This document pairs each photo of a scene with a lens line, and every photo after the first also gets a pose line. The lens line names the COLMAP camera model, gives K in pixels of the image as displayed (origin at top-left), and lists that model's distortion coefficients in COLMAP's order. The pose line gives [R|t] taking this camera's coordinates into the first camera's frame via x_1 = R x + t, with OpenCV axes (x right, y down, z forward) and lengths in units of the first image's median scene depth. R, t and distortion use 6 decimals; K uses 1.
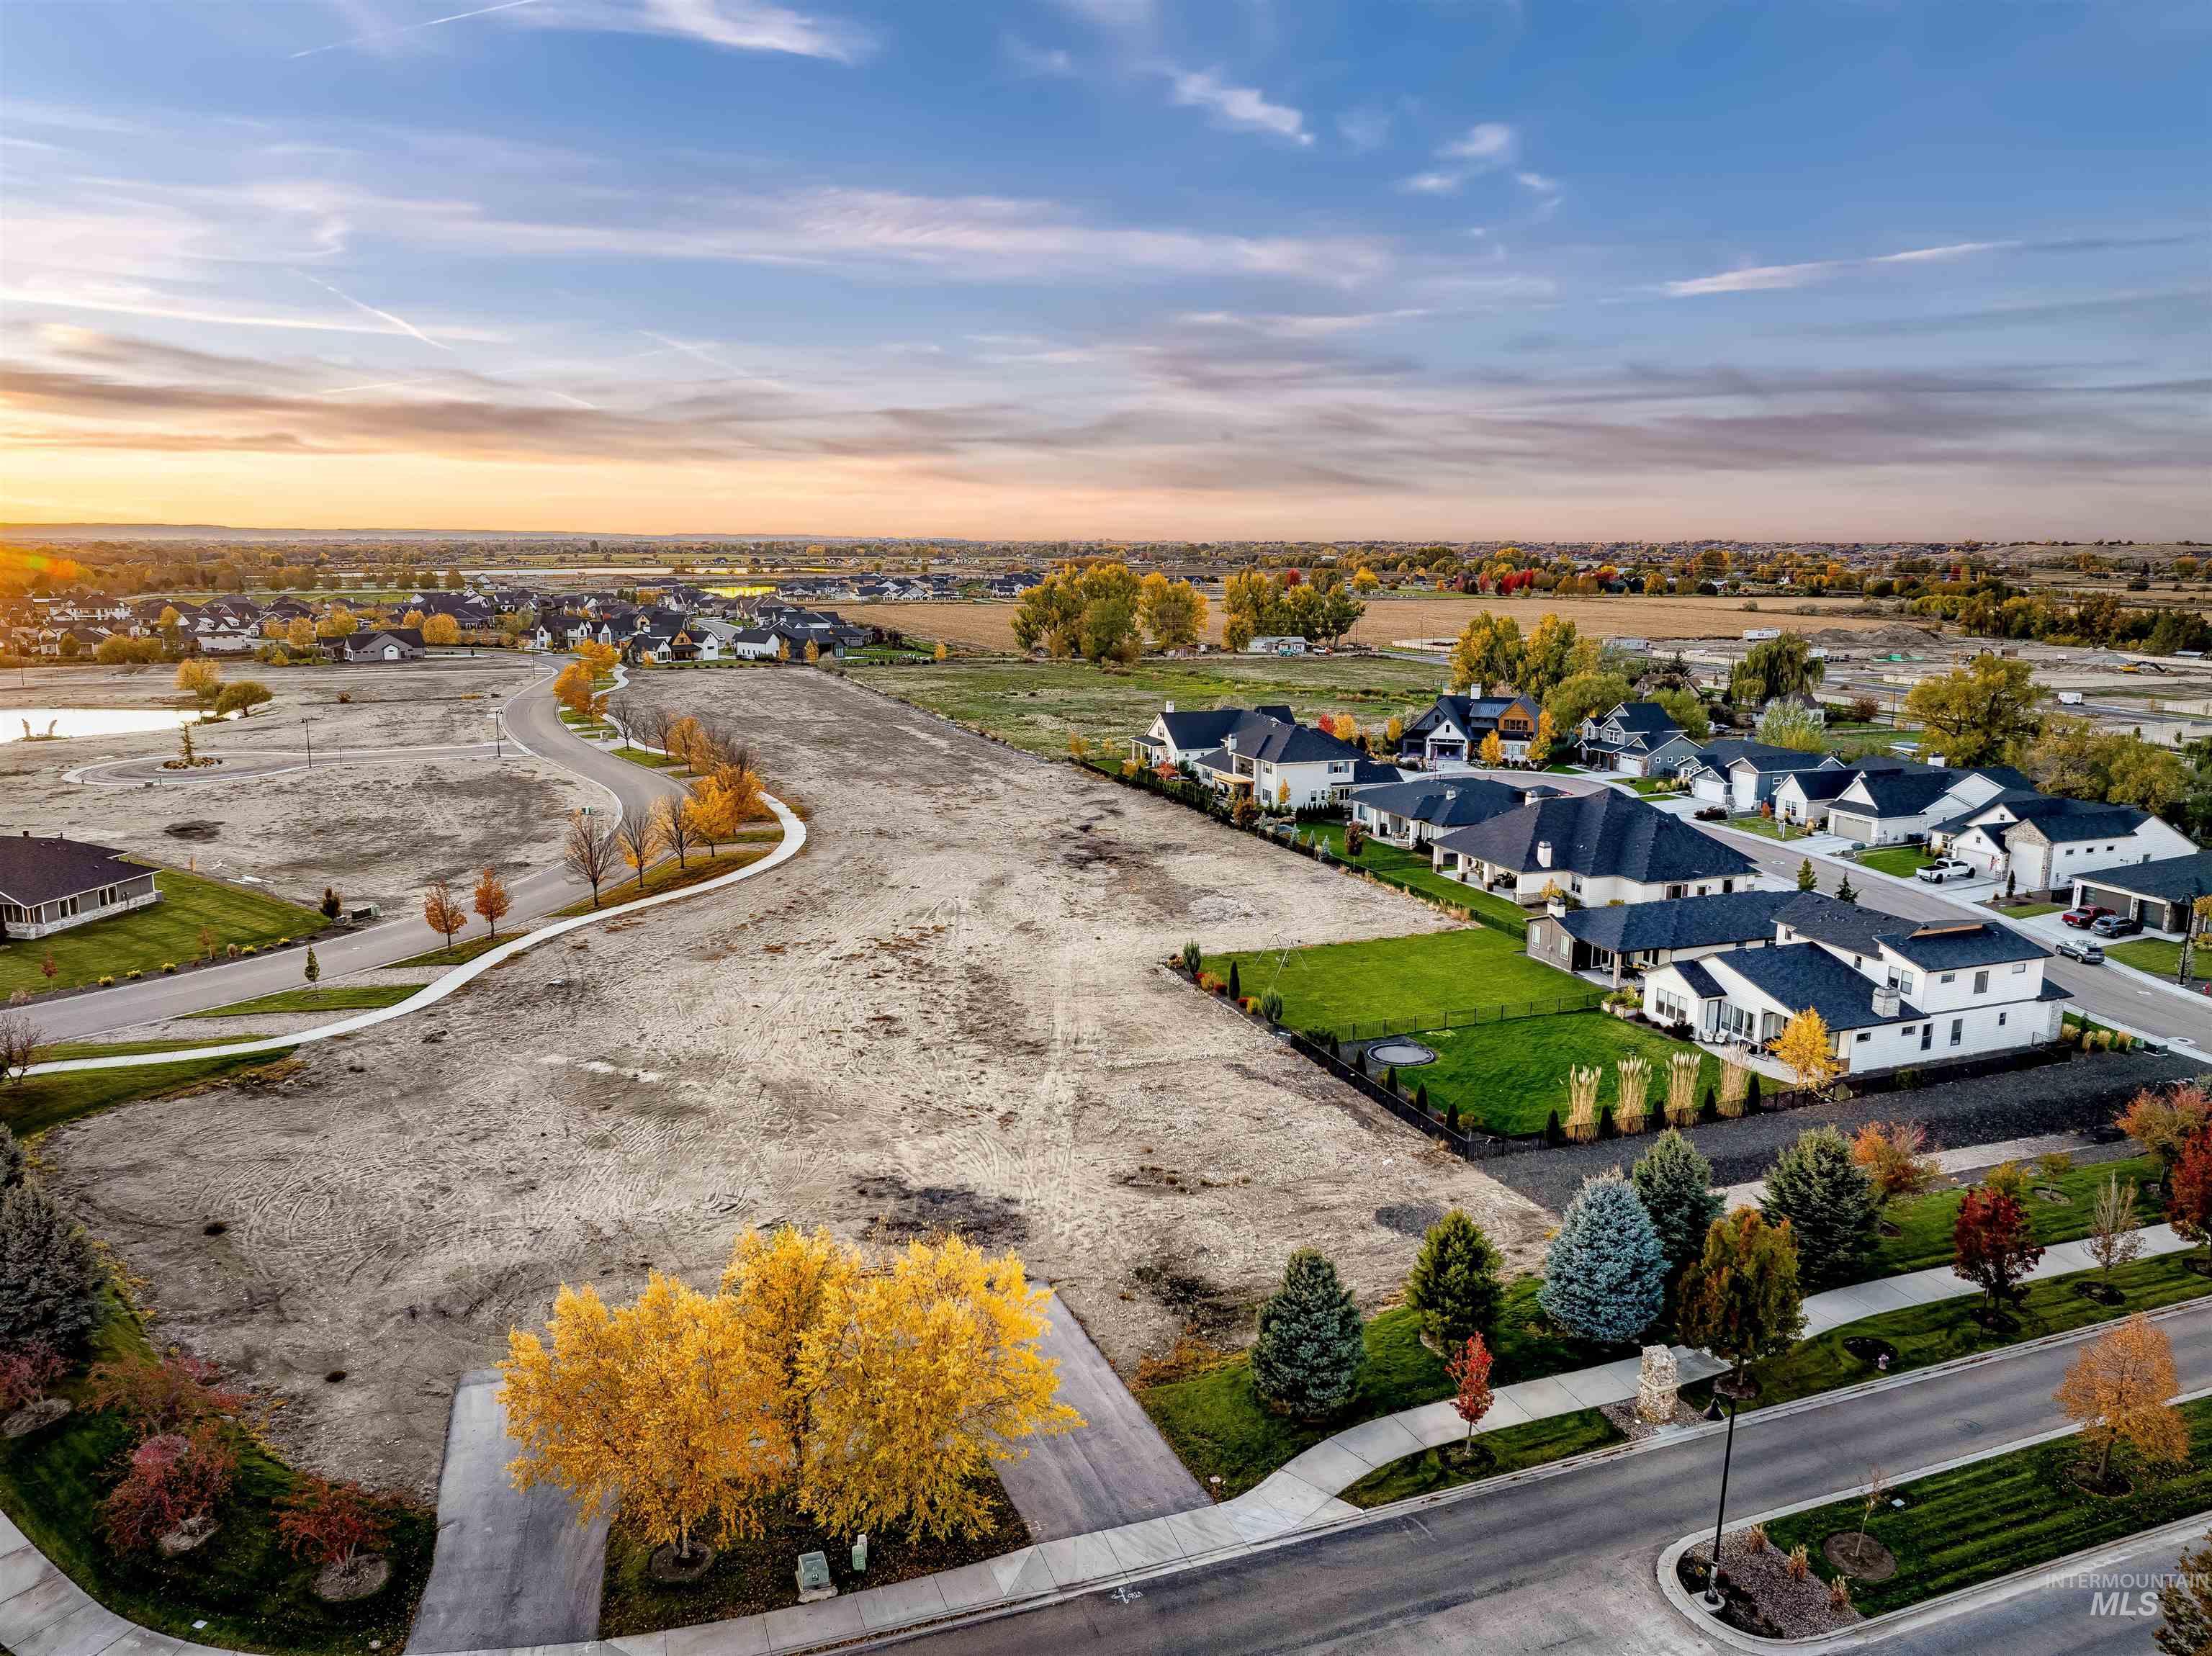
lens RADIAL K [[1549.5, 0, 1106.0], [0, 1549.5, 828.0], [0, 0, 1]] dist [-0.031173, -0.012032]
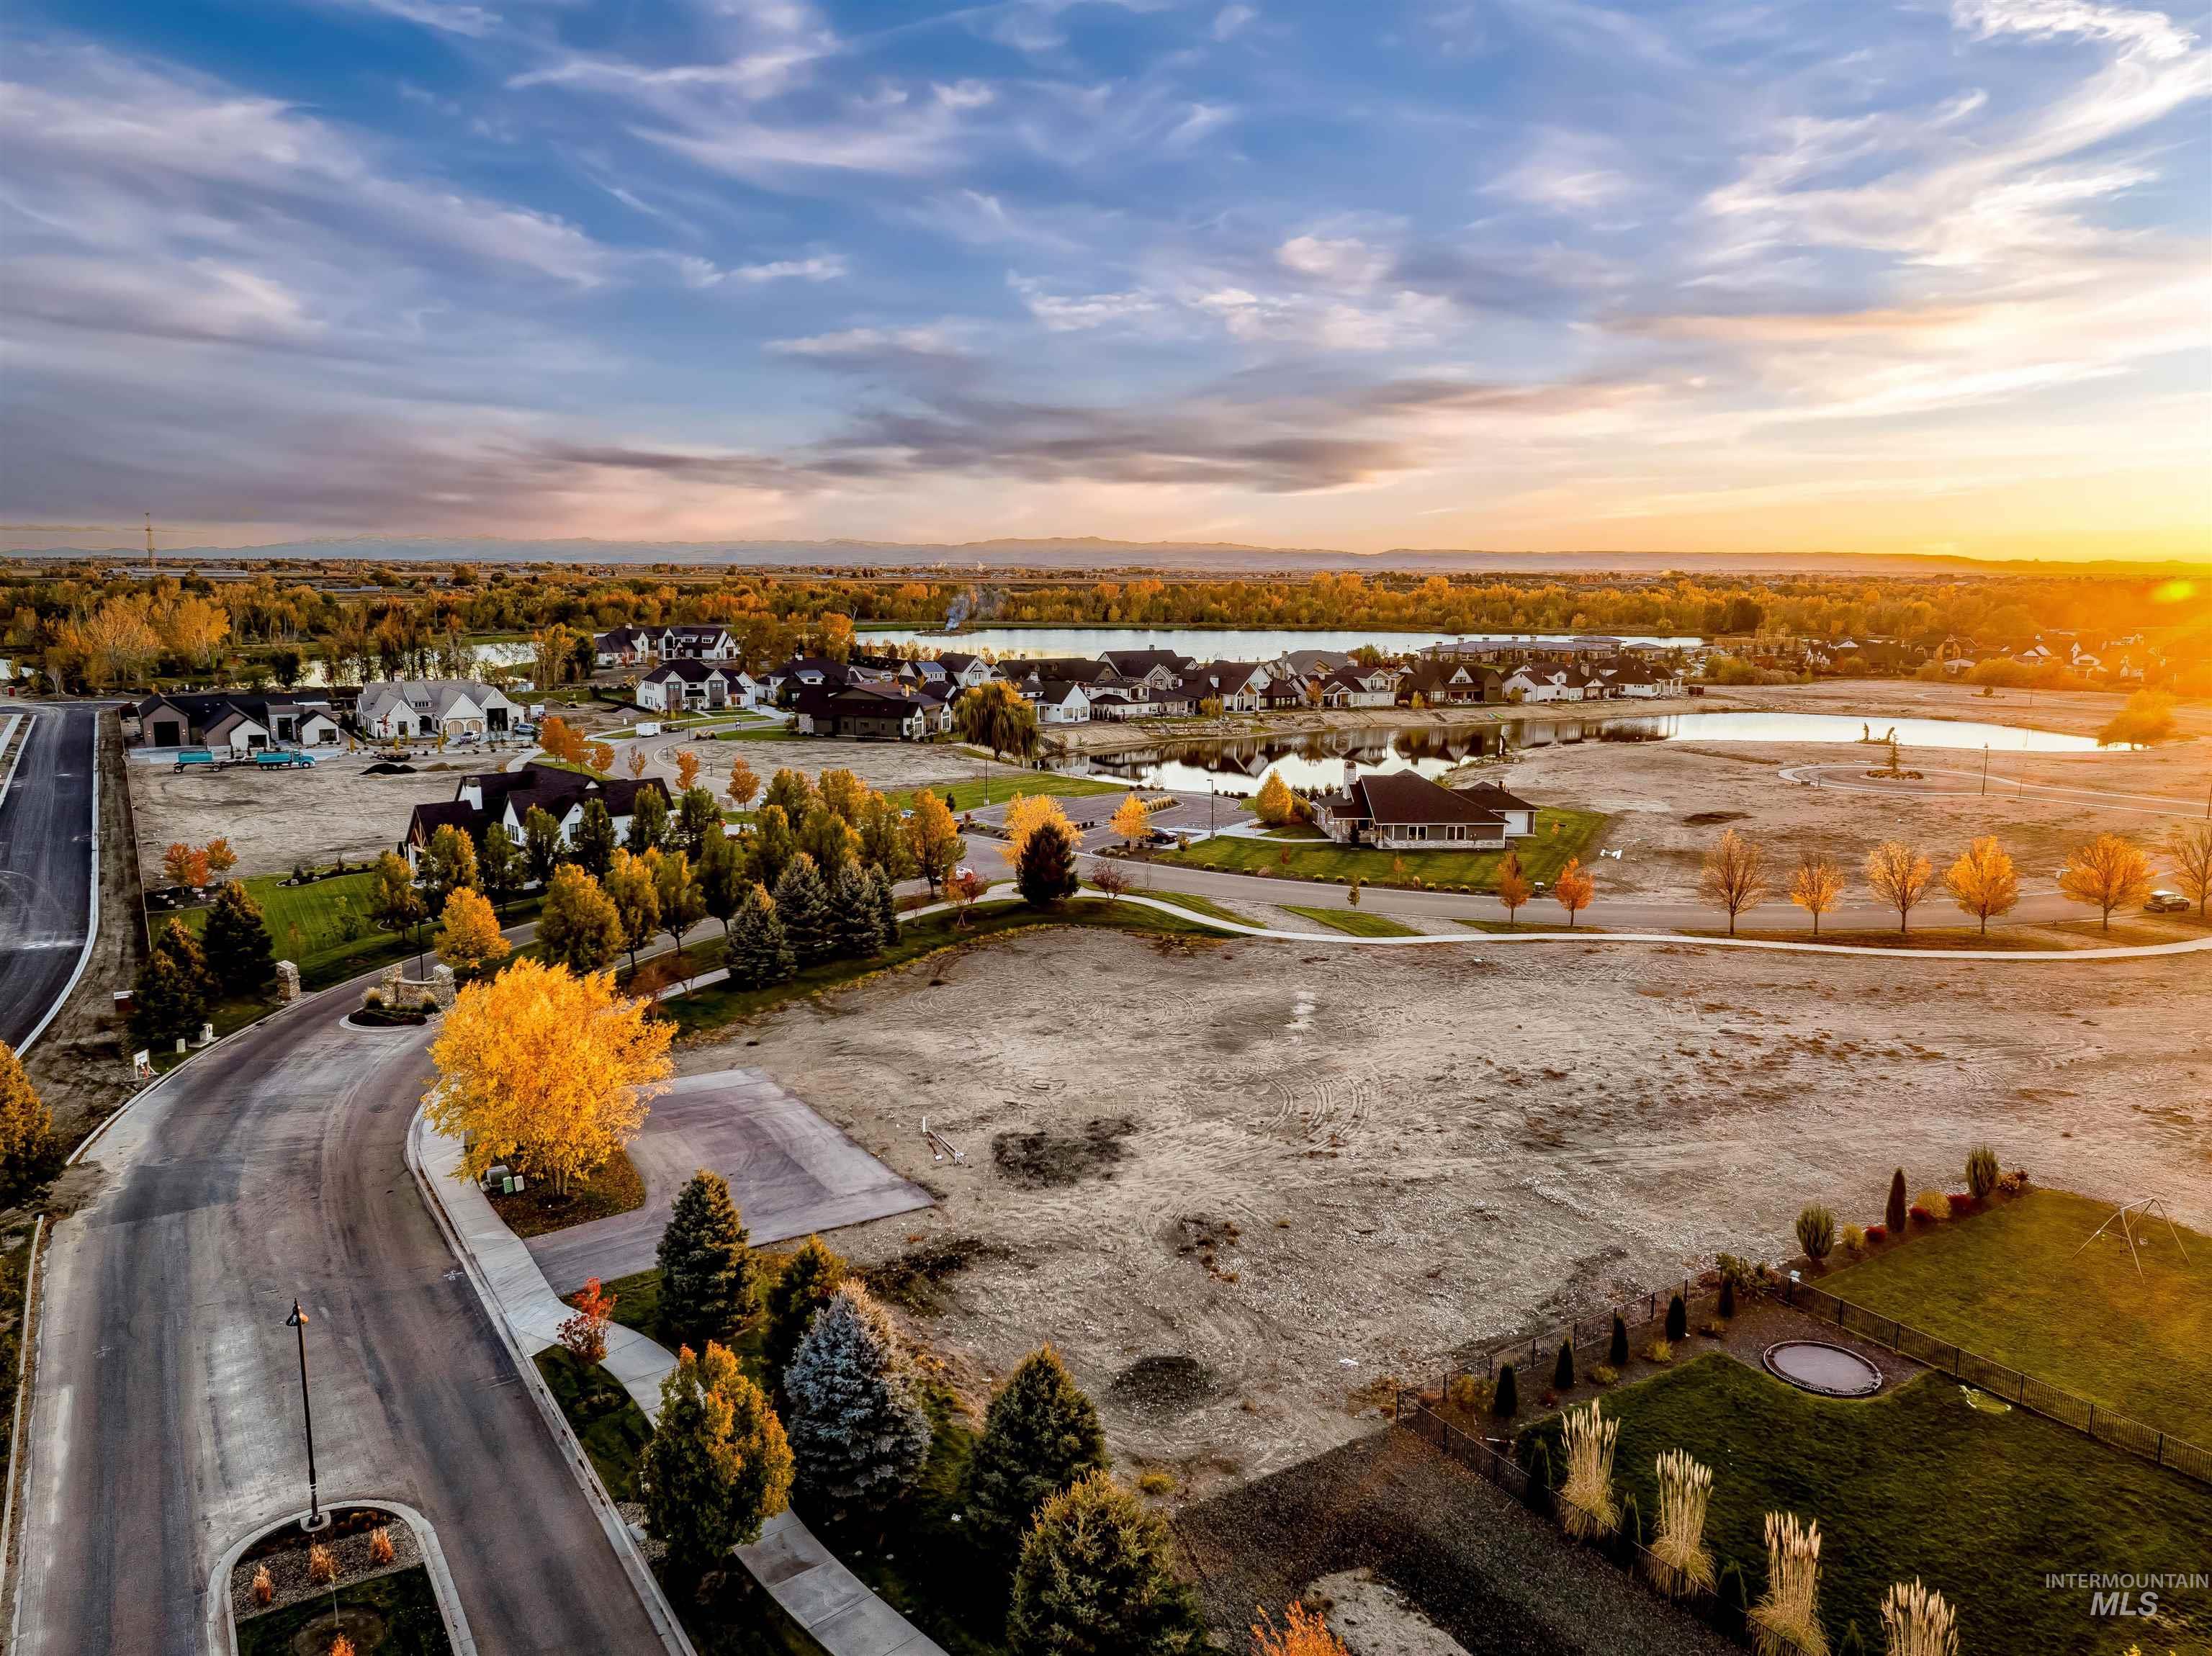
lens RADIAL K [[1547.0, 0, 1102.6], [0, 1547.0, 825.7], [0, 0, 1]] dist [0.005144, -0.007490]
pose [[0.205205, 0.155169, -0.966340, 0.508454], [-0.182894, 0.976039, 0.117888, -0.057389], [0.961478, 0.152547, 0.228668, 0.428060]]
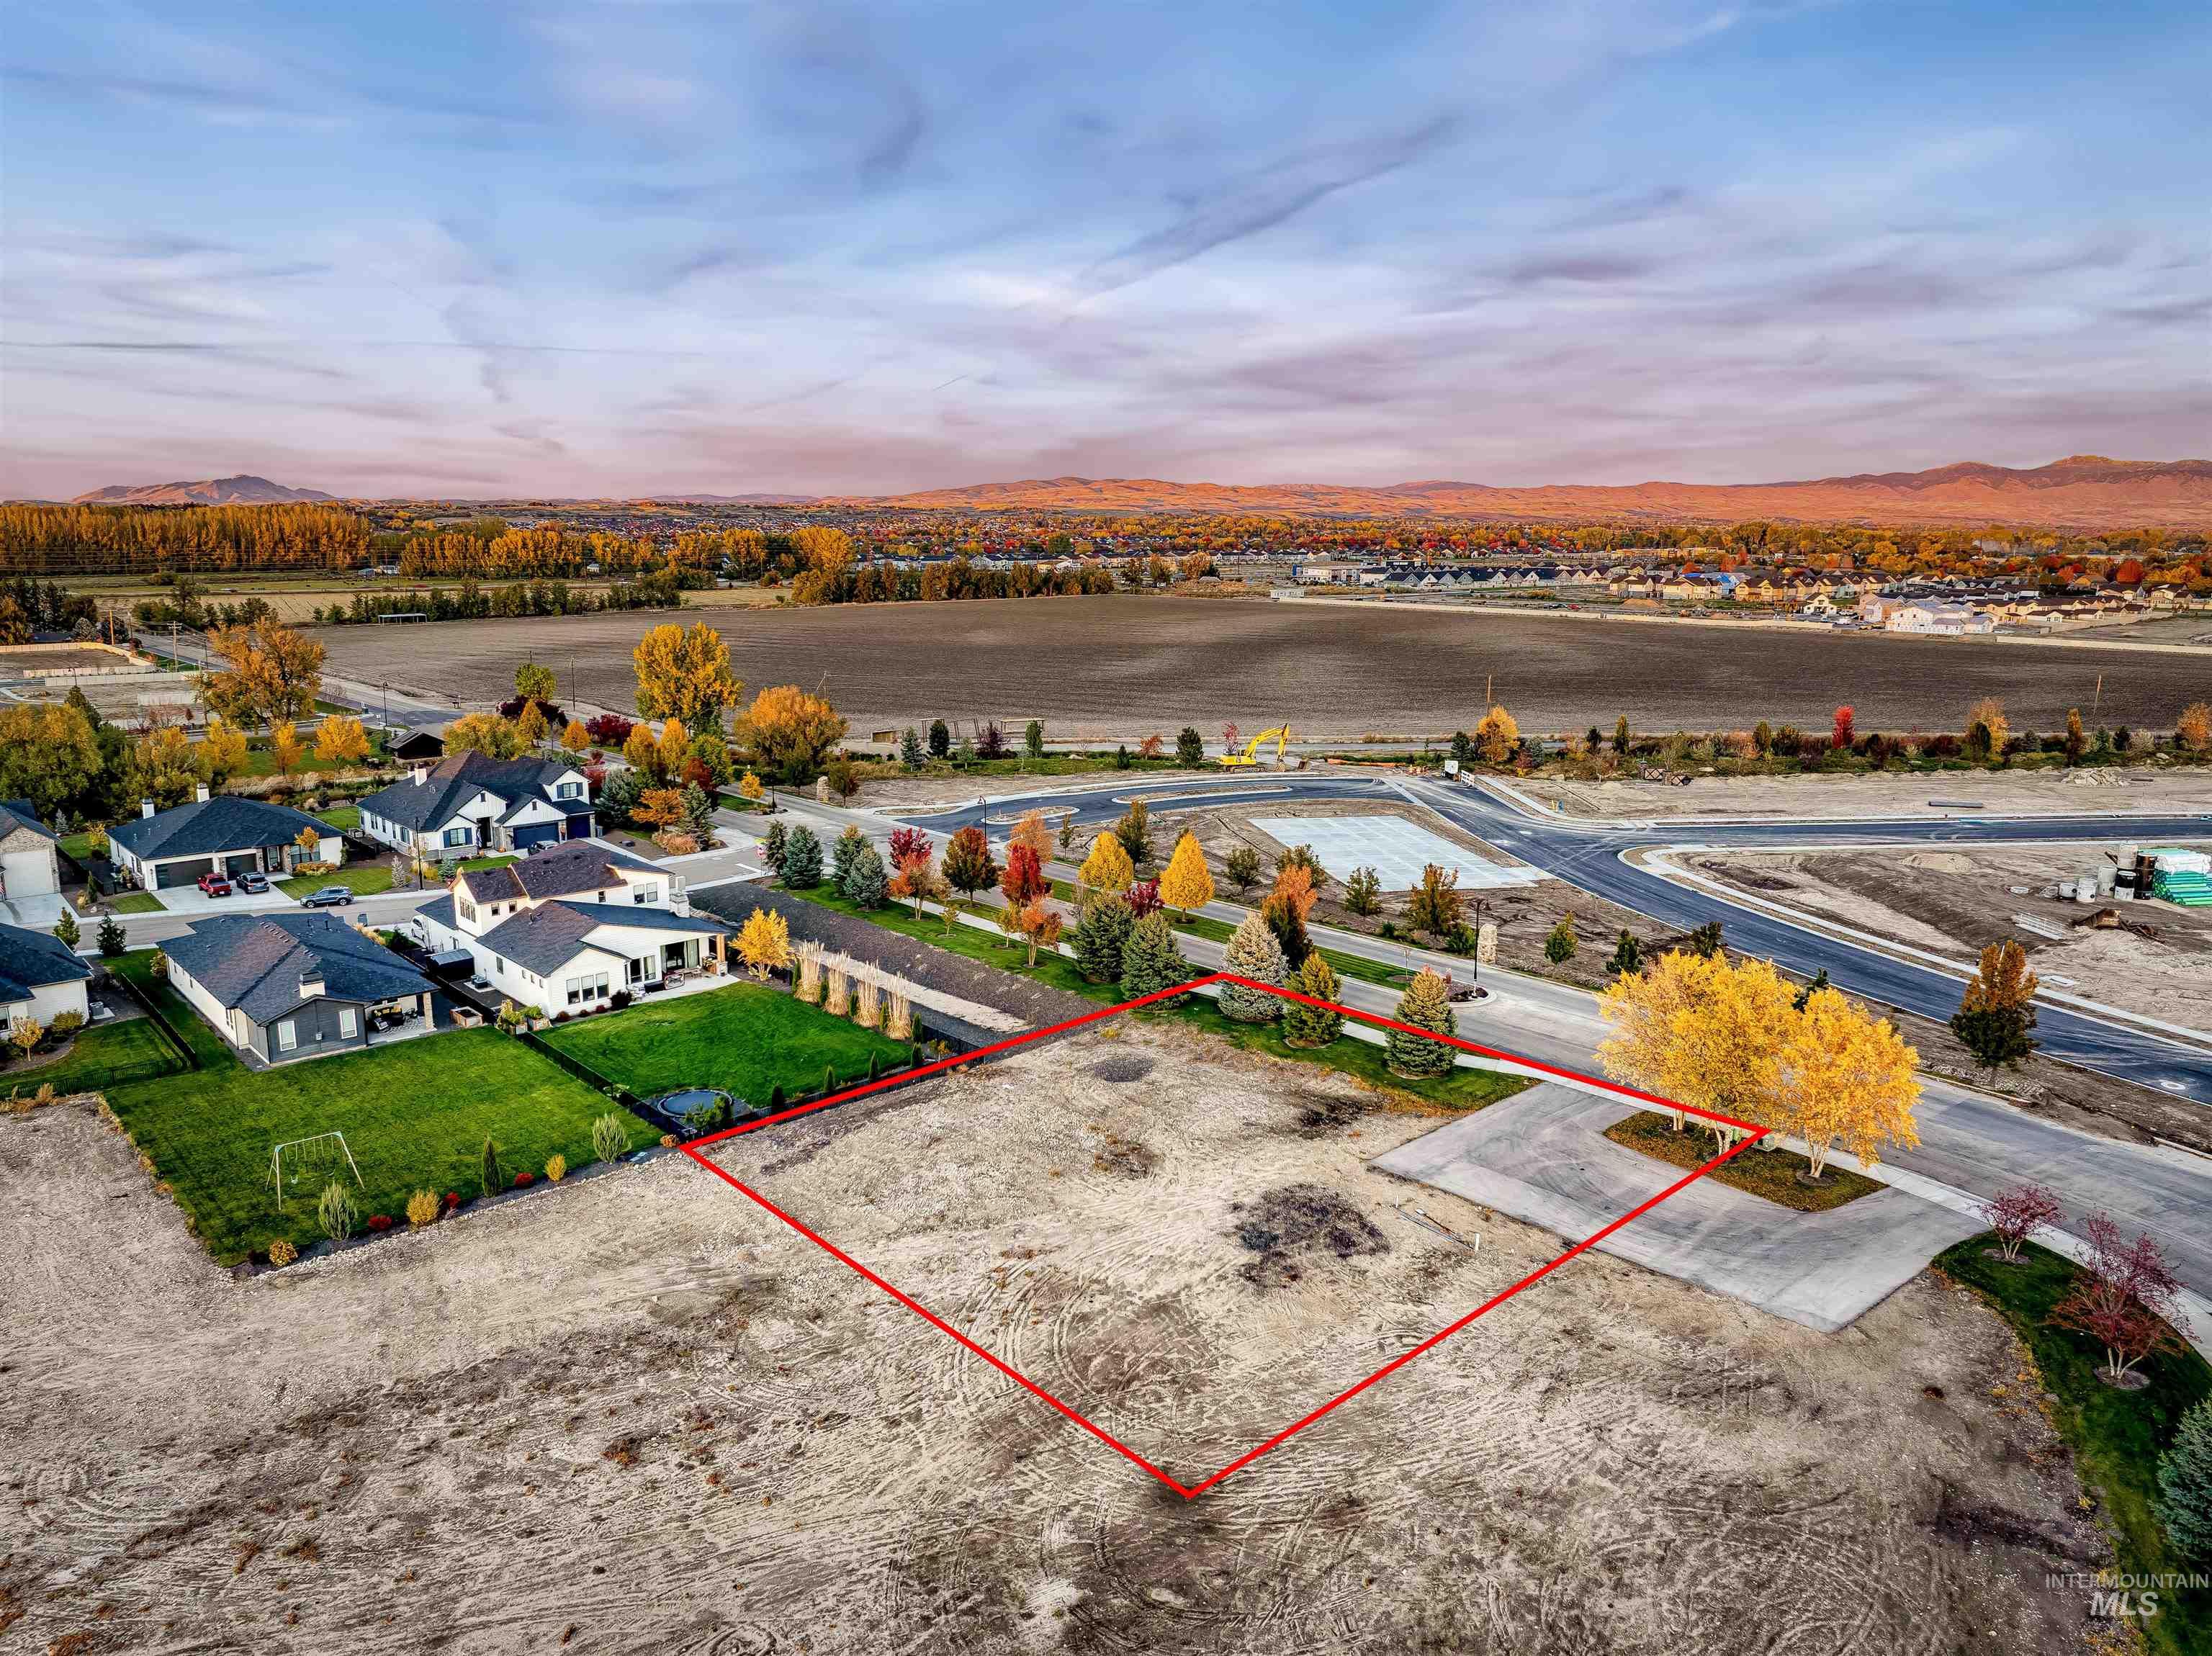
lens RADIAL K [[1549.5, 0, 1106.0], [0, 1549.5, 828.0], [0, 0, 1]] dist [-0.031173, -0.012032]
pose [[-0.371410, -0.187818, 0.909274, -0.514272], [0.163538, 0.950781, 0.263192, -0.152238], [-0.913953, 0.246453, -0.322414, 0.778779]]
